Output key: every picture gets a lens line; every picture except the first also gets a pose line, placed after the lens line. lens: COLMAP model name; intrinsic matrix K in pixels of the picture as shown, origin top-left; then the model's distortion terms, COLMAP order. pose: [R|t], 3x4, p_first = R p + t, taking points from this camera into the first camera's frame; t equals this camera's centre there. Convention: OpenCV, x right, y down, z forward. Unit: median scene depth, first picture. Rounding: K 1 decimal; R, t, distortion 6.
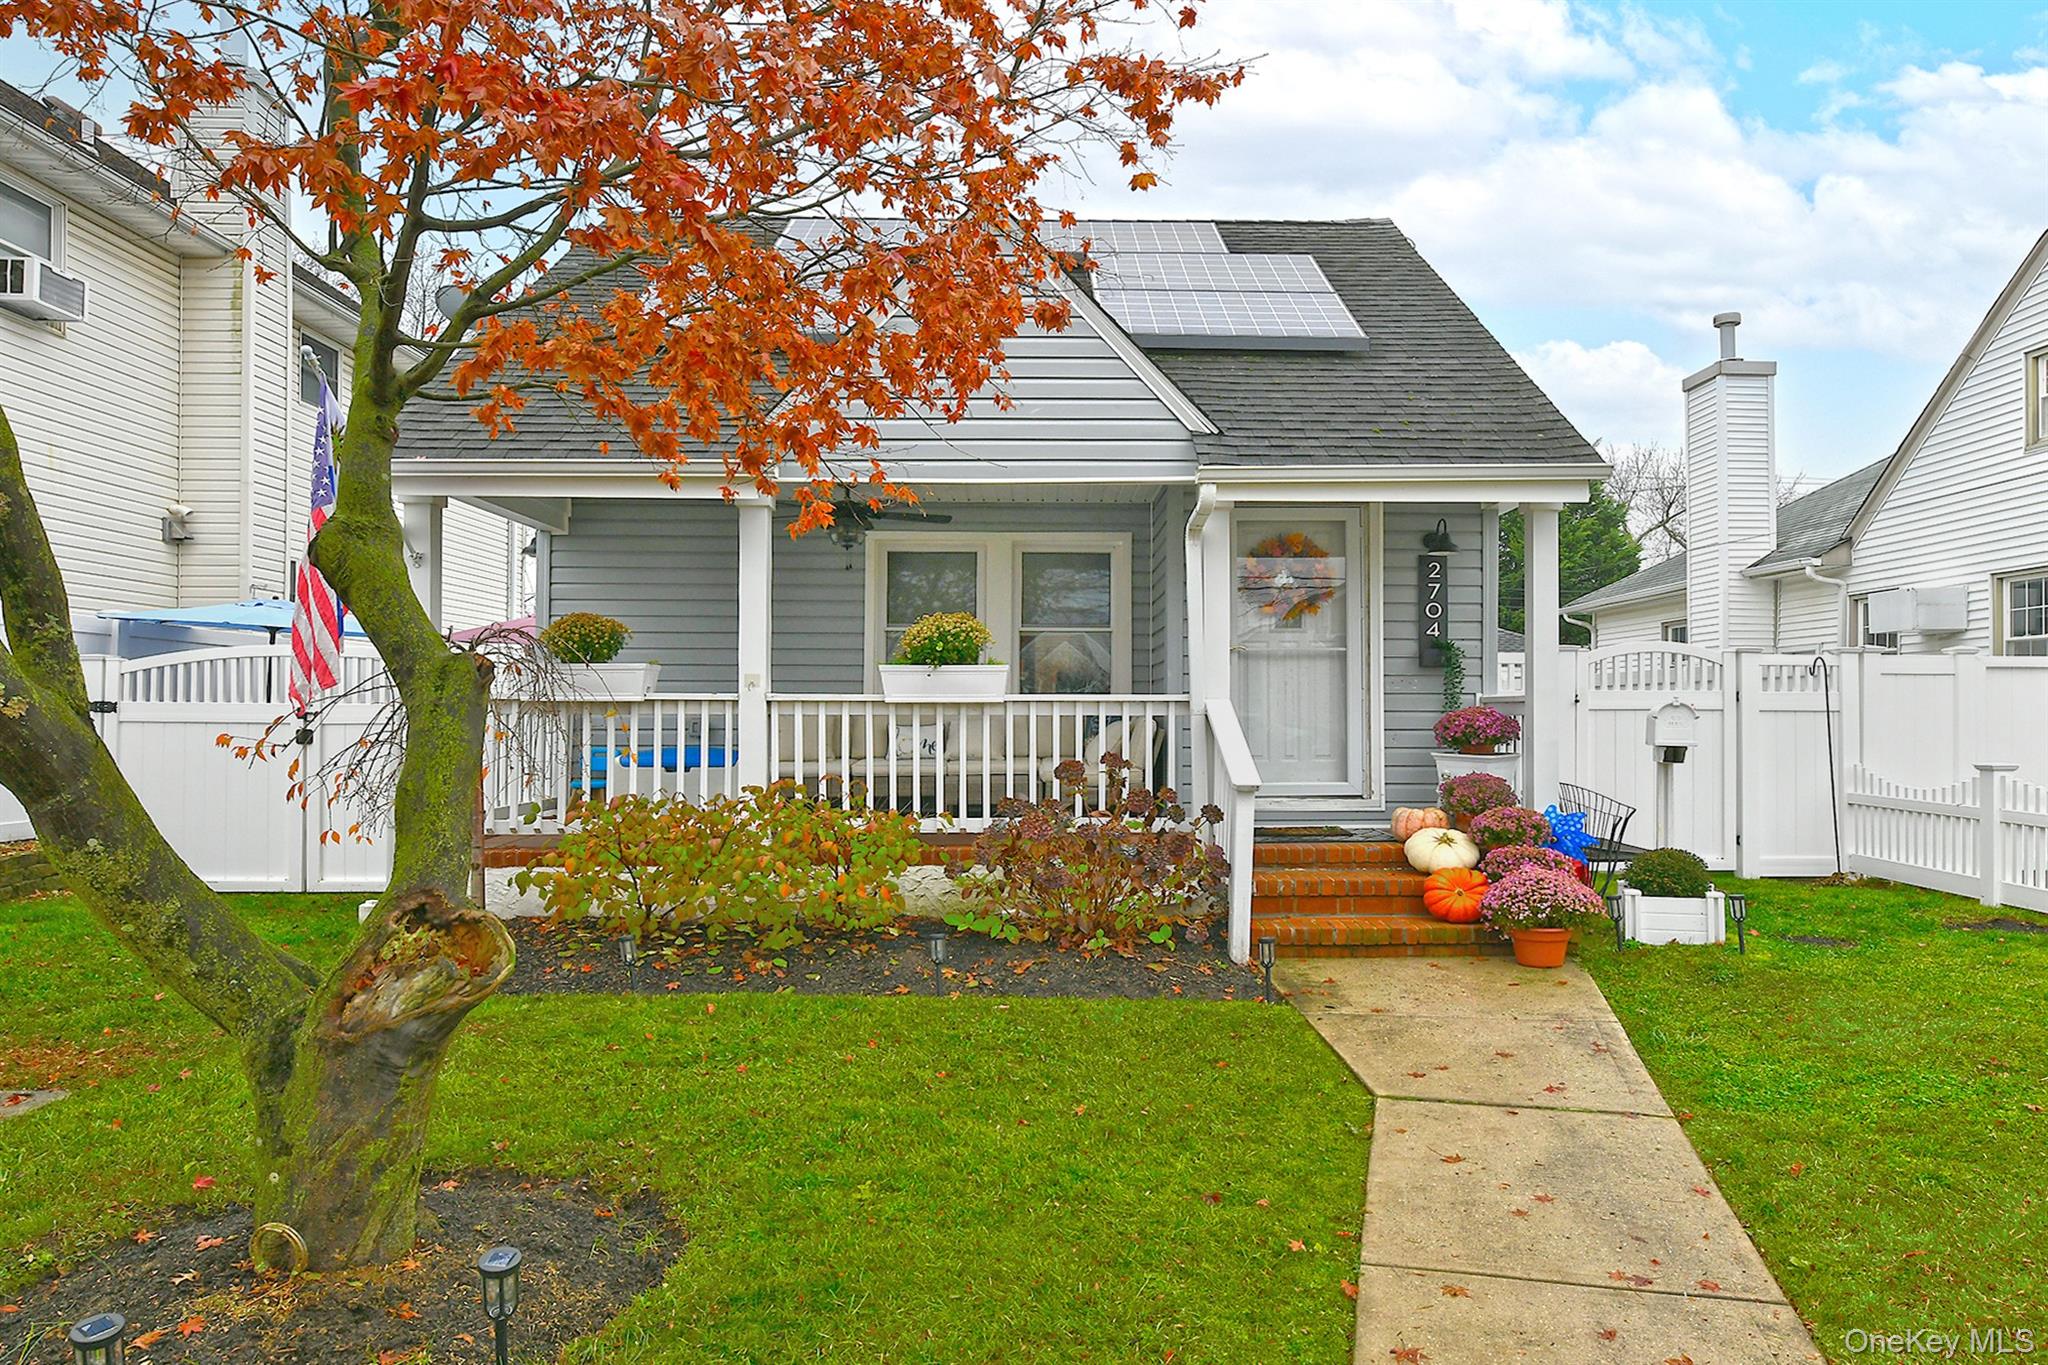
lens RADIAL K [[1249.4, 0, 1019.2], [0, 1249.4, 737.9], [0, 0, 1]] dist [-0.001511, -0.002786]
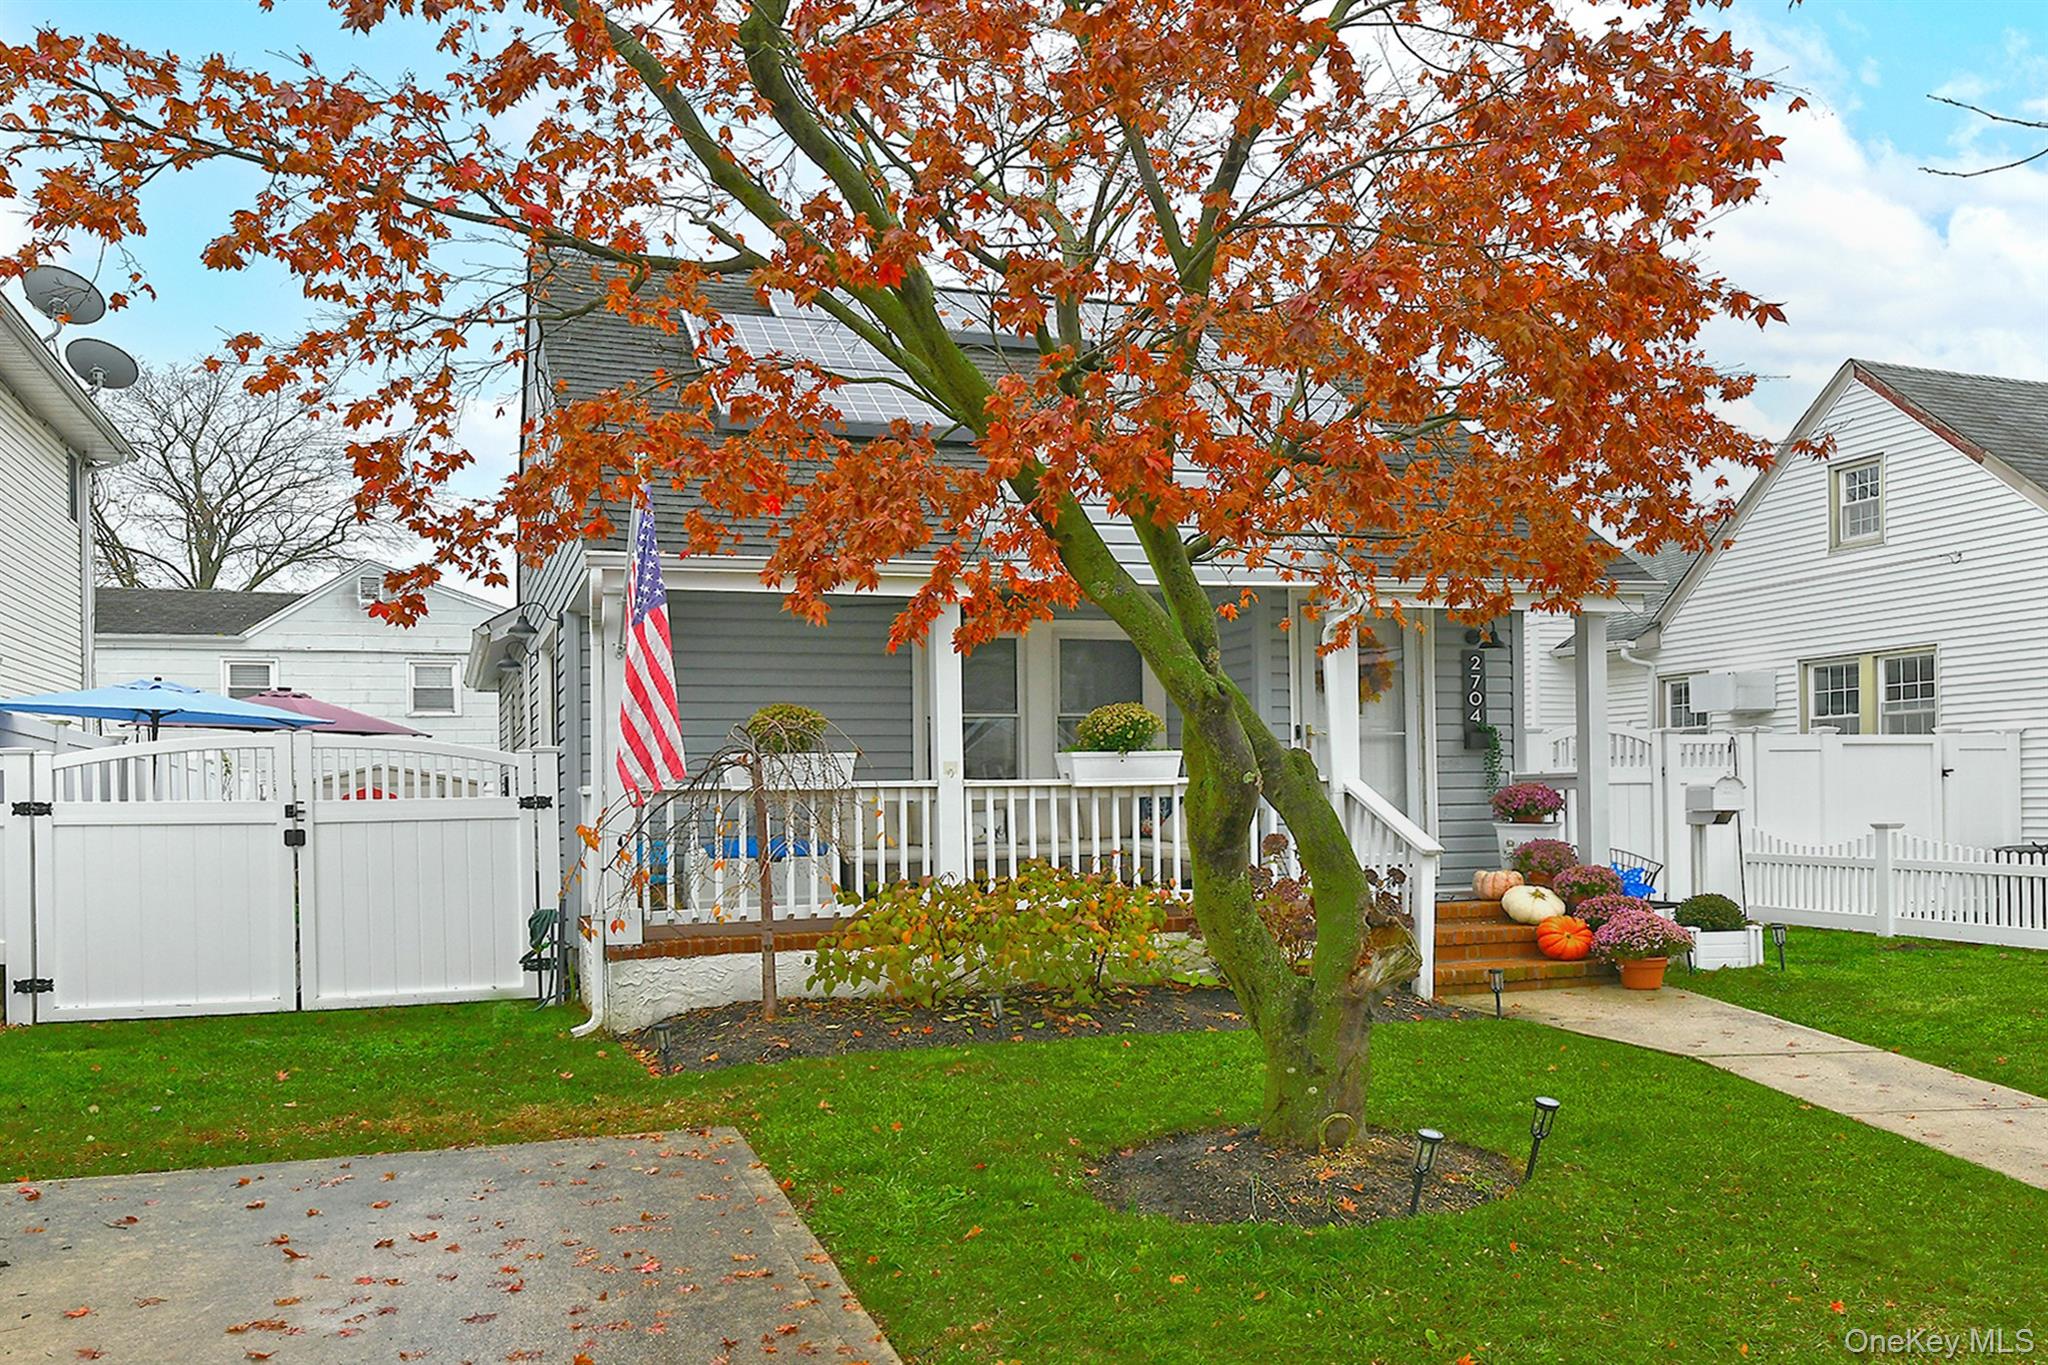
lens RADIAL K [[1560.7, 0, 937.2], [0, 1560.7, 857.7], [0, 0, 1]] dist [-0.000702, 0.003001]
pose [[0.966460, -0.027270, 0.255367, -0.561807], [0.023724, 0.999575, 0.016957, 0.007396], [-0.255721, -0.010330, 0.966696, -0.274624]]
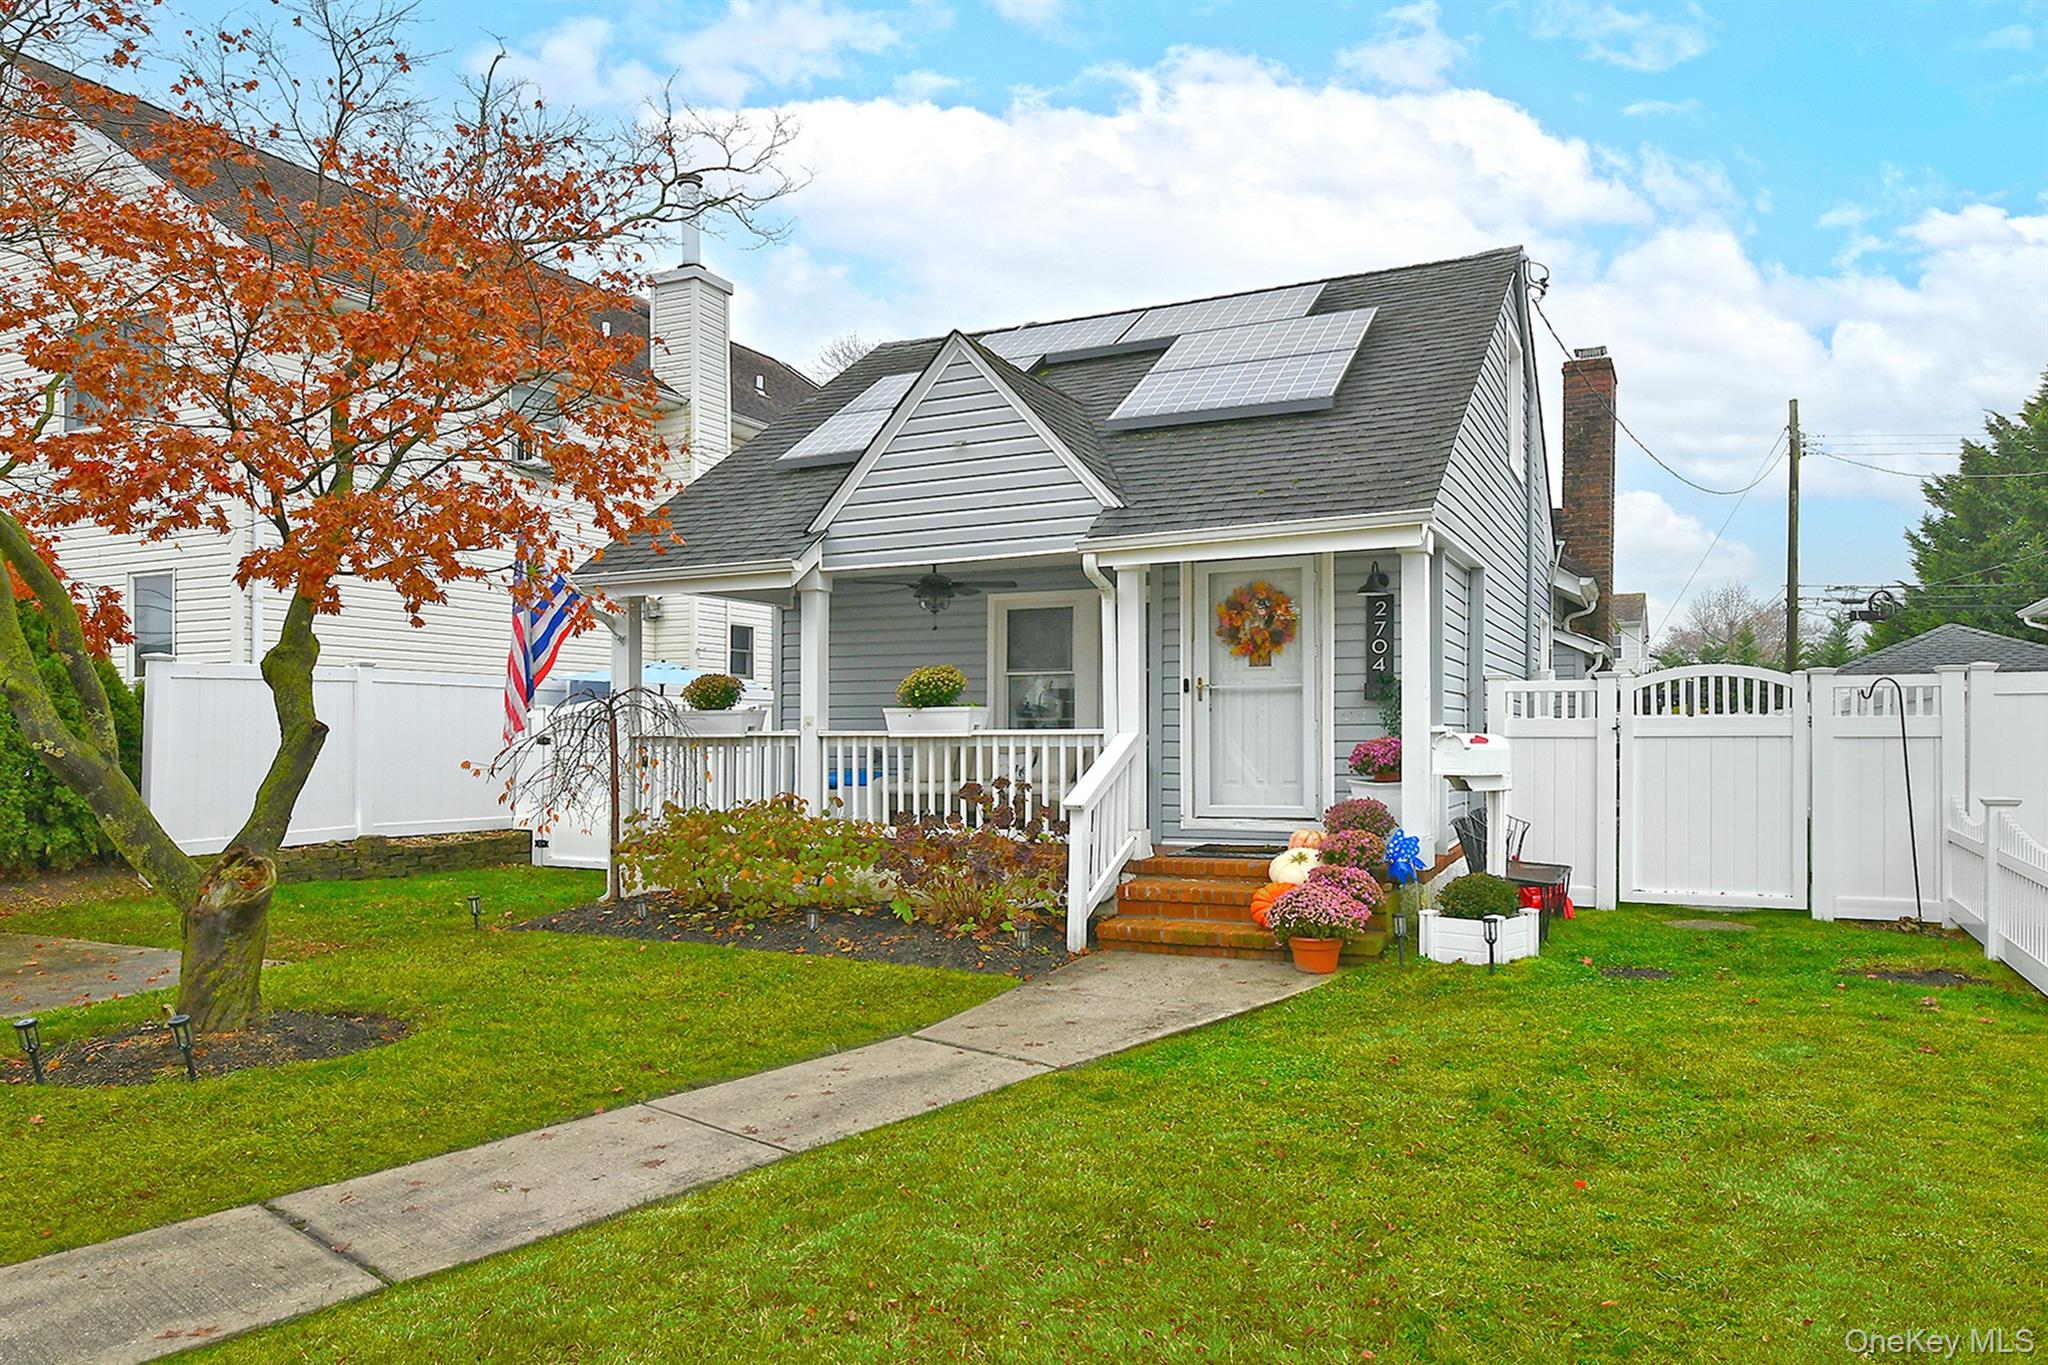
lens RADIAL K [[1204.6, 0, 1026.4], [0, 1204.6, 759.8], [0, 0, 1]] dist [0.001032, 0.000039]
pose [[0.903565, 0.001813, -0.428448, 0.552559], [-0.001944, 0.999998, 0.000132, -0.005220], [0.428447, 0.000714, 0.903567, -0.065924]]
